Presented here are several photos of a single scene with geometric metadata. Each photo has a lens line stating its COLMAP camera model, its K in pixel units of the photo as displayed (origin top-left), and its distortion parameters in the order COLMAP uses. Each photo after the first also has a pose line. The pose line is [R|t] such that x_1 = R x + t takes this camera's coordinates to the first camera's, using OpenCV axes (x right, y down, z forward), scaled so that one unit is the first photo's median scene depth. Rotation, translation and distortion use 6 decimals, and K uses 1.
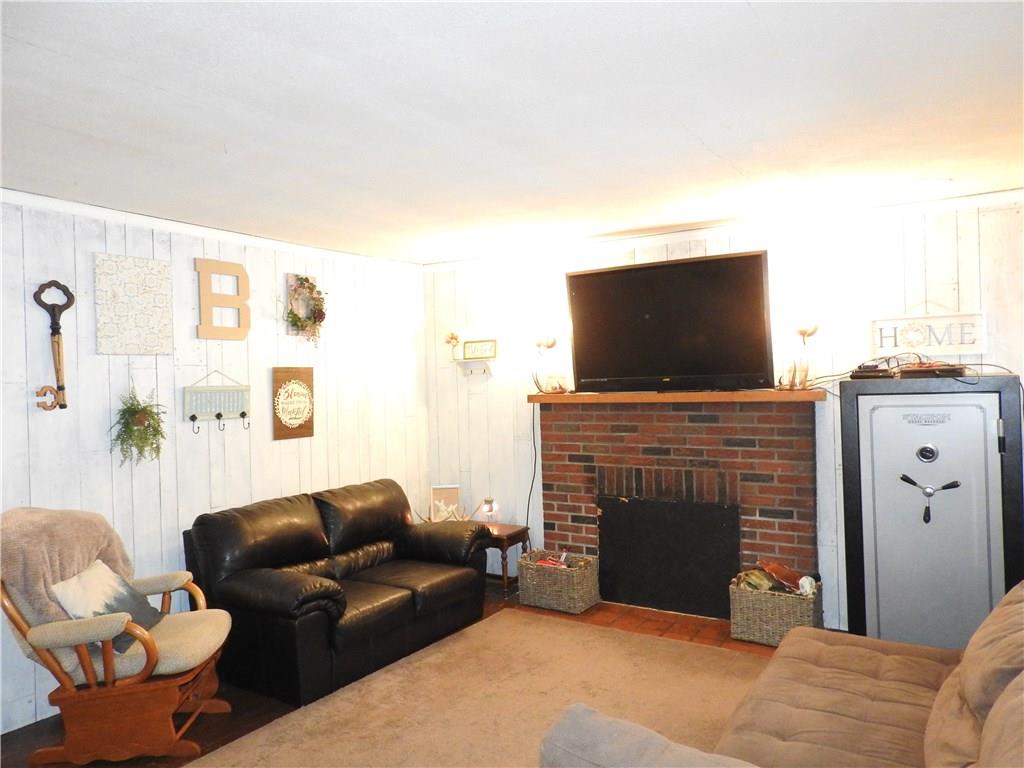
lens RADIAL K [[738.2, 0, 517.2], [0, 738.2, 384.6], [0, 0, 1]] dist [0.014688, -0.005625]
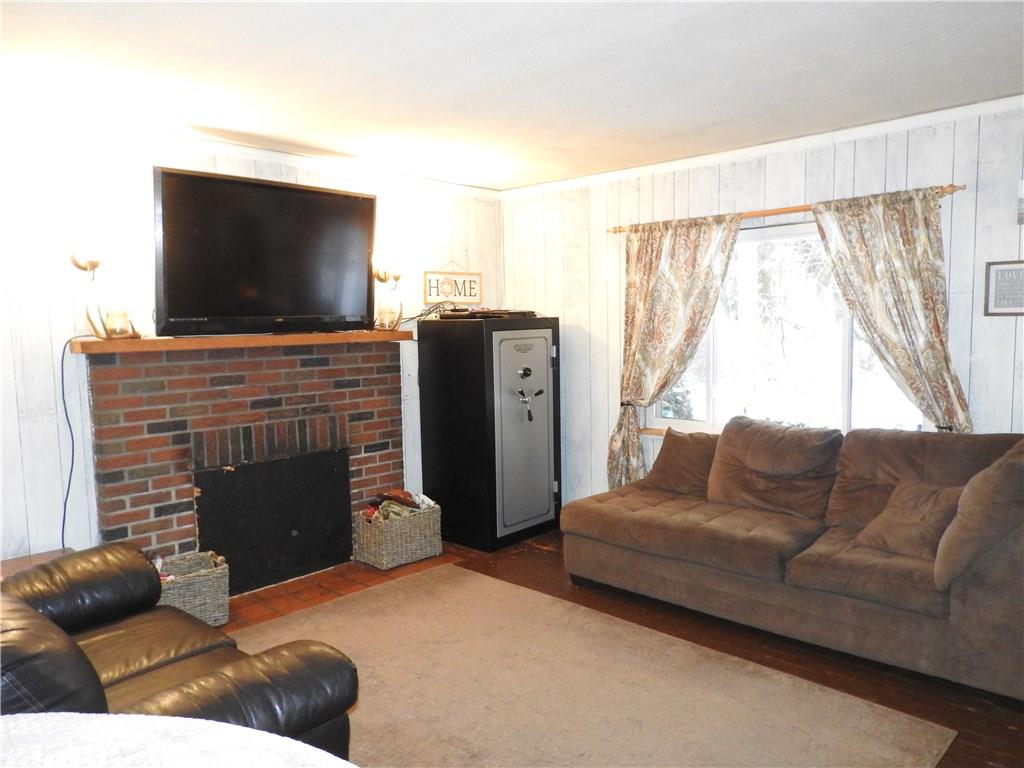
lens RADIAL K [[738.2, 0, 515.9], [0, 738.2, 383.4], [0, 0, 1]] dist [0.014688, -0.005625]
pose [[0.199514, -0.059379, 0.978094, -0.603745], [0.025163, 0.998144, 0.055464, 0.026981], [-0.979572, 0.013546, 0.200638, 0.553442]]
